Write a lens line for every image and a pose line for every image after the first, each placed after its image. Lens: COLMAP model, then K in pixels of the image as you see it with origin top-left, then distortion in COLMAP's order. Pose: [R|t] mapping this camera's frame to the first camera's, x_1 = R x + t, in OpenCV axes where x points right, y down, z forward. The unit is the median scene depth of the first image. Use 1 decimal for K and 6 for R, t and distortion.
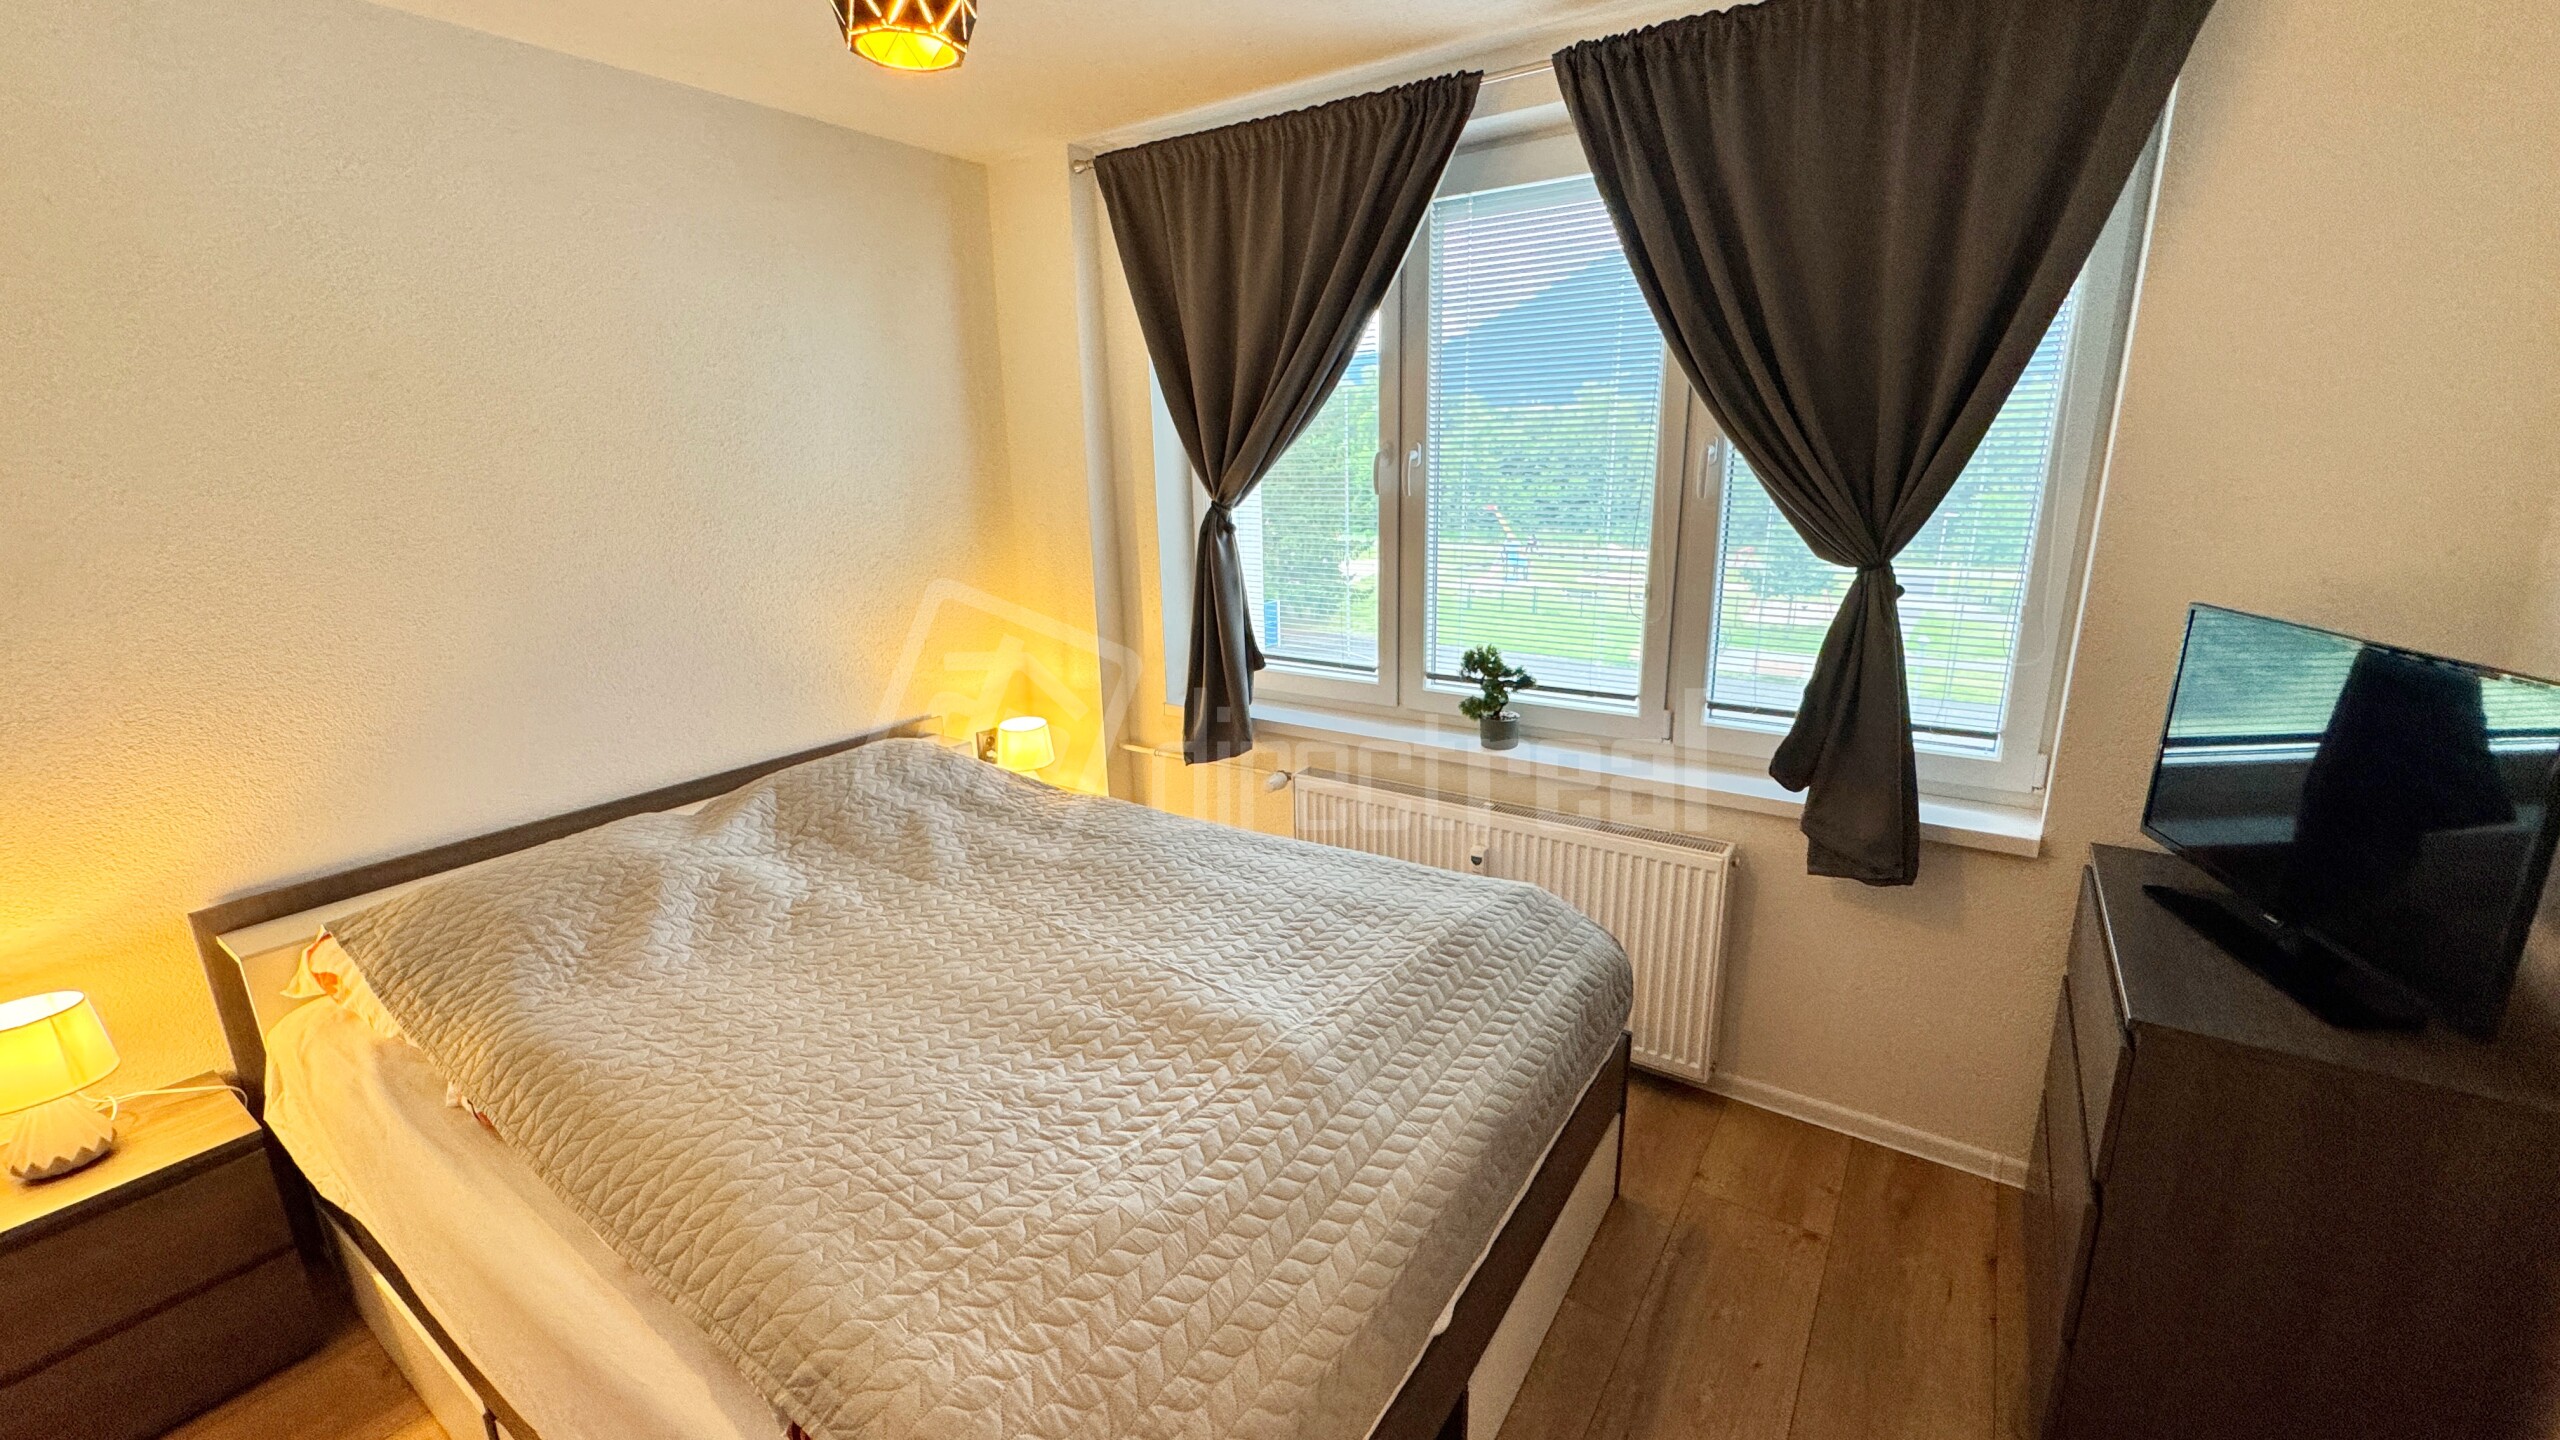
lens RADIAL K [[1023.6, 0, 1284.5], [0, 1023.6, 719.6], [0, 0, 1]] dist [-0.003940, 0.000471]
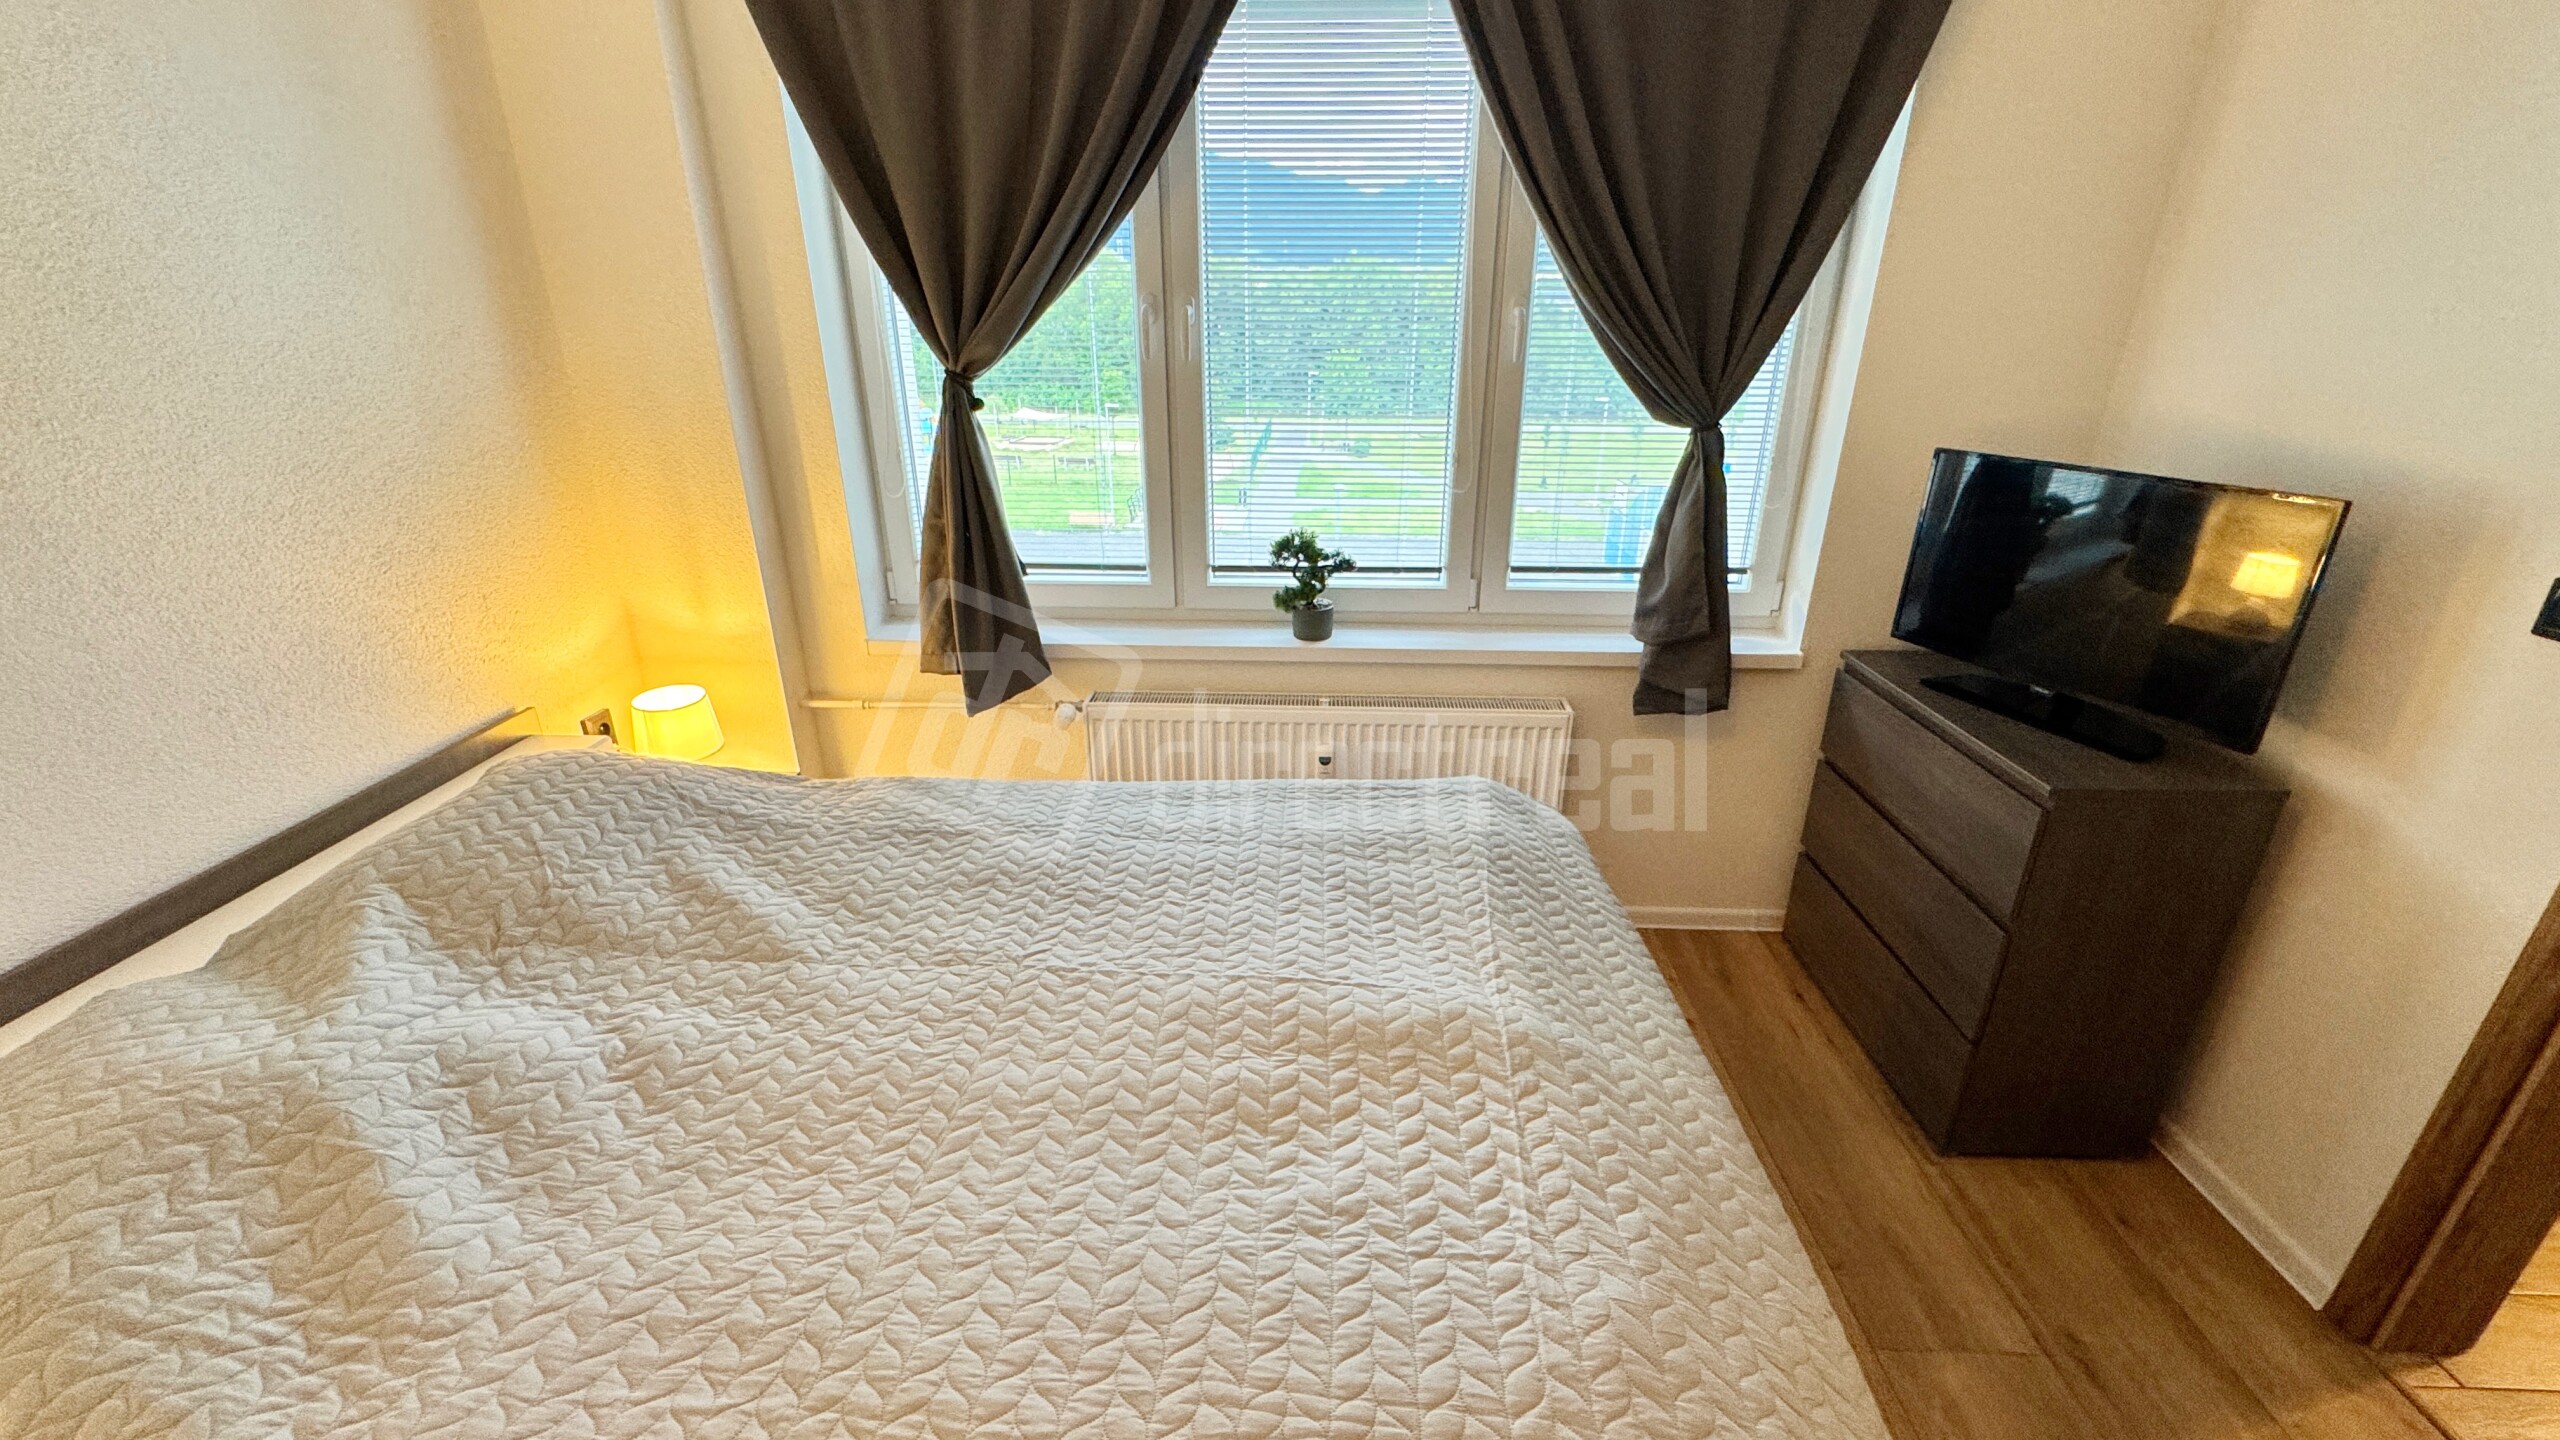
lens RADIAL K [[1023.6, 0, 1279.2], [0, 1023.6, 721.4], [0, 0, 1]] dist [-0.003940, 0.000471]
pose [[0.849107, -0.180343, 0.496481, -0.310610], [0.117062, 0.980787, 0.156058, -0.050492], [-0.515086, -0.074391, 0.853904, 0.223197]]
